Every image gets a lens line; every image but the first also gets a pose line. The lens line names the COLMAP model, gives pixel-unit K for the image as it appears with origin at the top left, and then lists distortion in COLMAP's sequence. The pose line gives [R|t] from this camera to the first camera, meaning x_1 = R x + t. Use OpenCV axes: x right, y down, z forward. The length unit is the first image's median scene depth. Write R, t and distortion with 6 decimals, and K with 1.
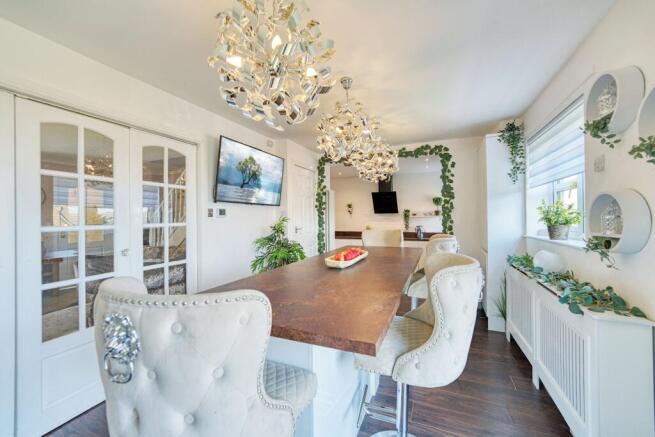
lens RADIAL K [[261.9, 0, 326.1], [0, 261.9, 216.8], [0, 0, 1]] dist [0.000518, 0.000201]
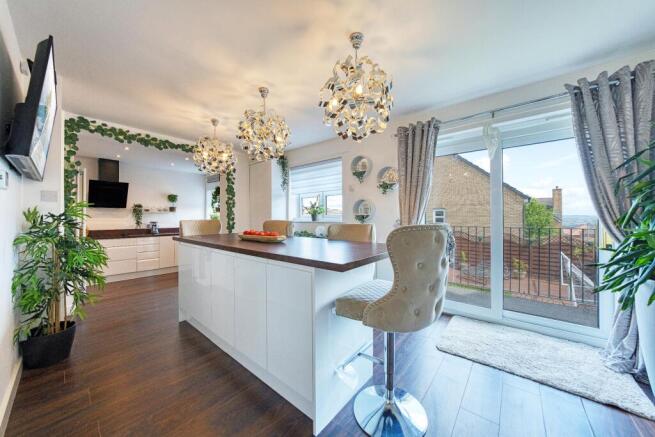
lens RADIAL K [[228.4, 0, 326.1], [0, 228.4, 216.5], [0, 0, 1]] dist [-0.016711, 0.002363]
pose [[0.287316, 0.012737, 0.957751, -0.462588], [-0.000797, 0.999914, -0.013058, 0.043608], [-0.957836, 0.002988, 0.287301, 0.233059]]
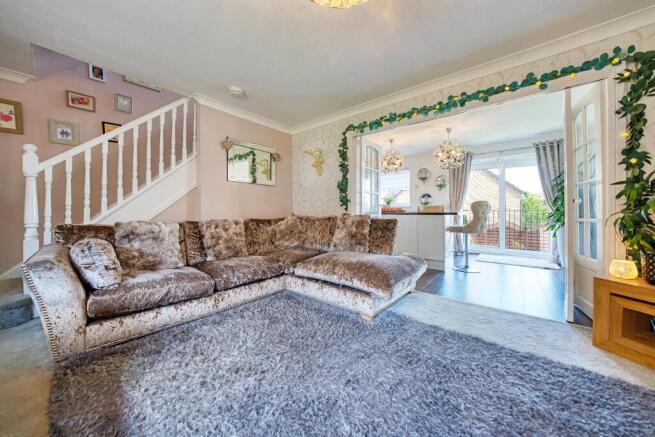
lens RADIAL K [[235.4, 0, 329.4], [0, 235.4, 212.0], [0, 0, 1]] dist [-0.003572, -0.000197]
pose [[0.263660, 0.010205, 0.964562, -1.338763], [-0.007266, 0.999937, -0.008593, 0.117864], [-0.964588, -0.004743, 0.263717, 0.578078]]
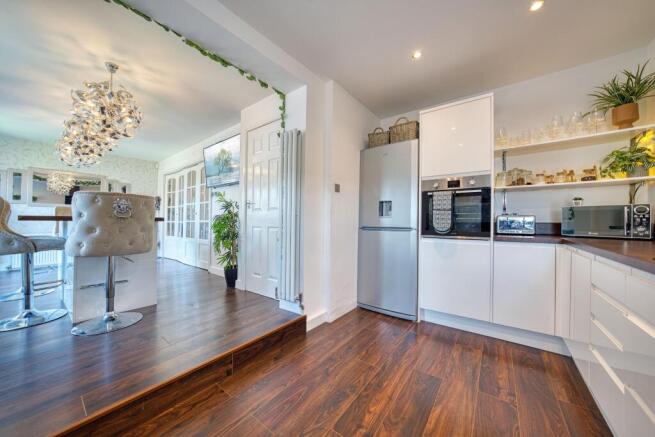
lens RADIAL K [[228.4, 0, 327.8], [0, 228.4, 219.1], [0, 0, 1]] dist [-0.016711, 0.002363]
pose [[-0.241652, -0.001641, -0.970362, 0.565229], [-0.002011, 0.999997, -0.001190, 0.099194], [0.970361, 0.001664, -0.241655, 1.462912]]
